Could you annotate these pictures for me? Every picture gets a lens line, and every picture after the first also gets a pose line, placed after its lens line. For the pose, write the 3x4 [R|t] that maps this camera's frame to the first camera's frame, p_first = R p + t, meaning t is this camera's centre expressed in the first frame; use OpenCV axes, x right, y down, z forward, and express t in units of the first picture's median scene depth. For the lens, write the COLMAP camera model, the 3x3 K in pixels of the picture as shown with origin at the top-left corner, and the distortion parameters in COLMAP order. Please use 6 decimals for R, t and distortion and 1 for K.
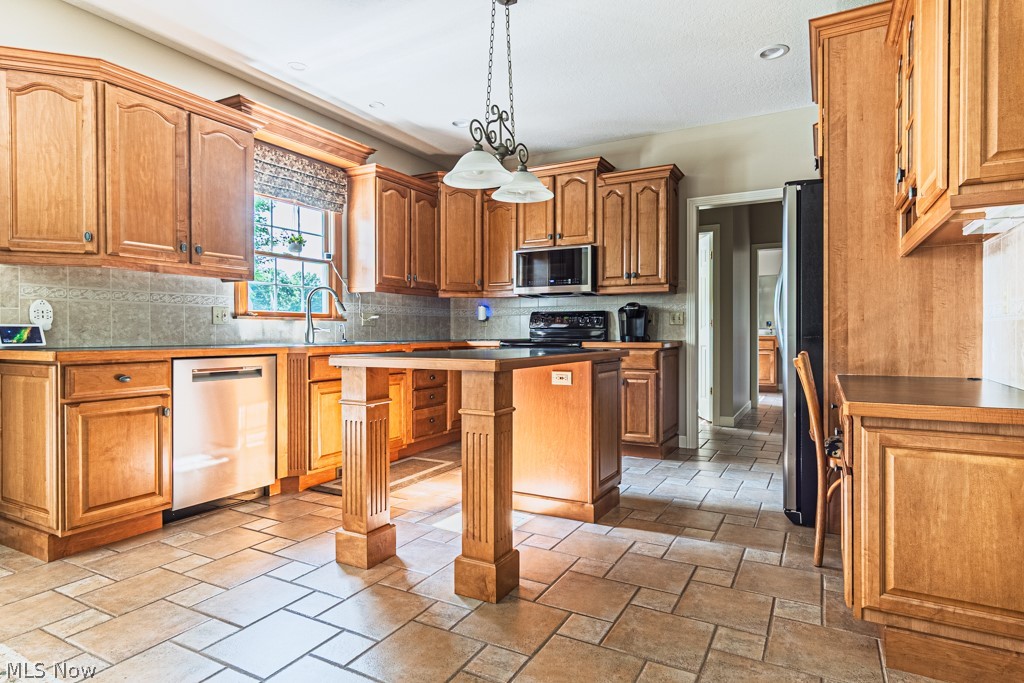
lens RADIAL K [[556.5, 0, 512.2], [0, 556.5, 341.2], [0, 0, 1]] dist [0.004467, 0.000987]
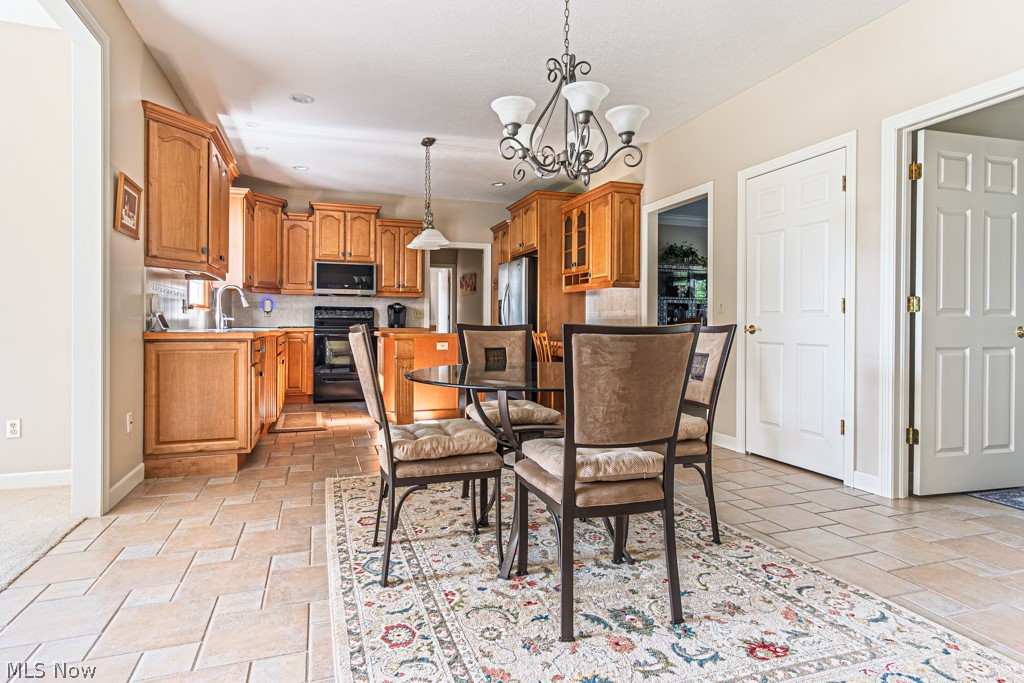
lens RADIAL K [[556.5, 0, 511.6], [0, 556.5, 334.0], [0, 0, 1]] dist [0.004467, 0.000987]
pose [[0.672659, -0.008907, 0.739899, -0.723767], [0.005682, 0.999960, 0.006872, 0.008990], [-0.739931, -0.000419, 0.672683, -0.284498]]
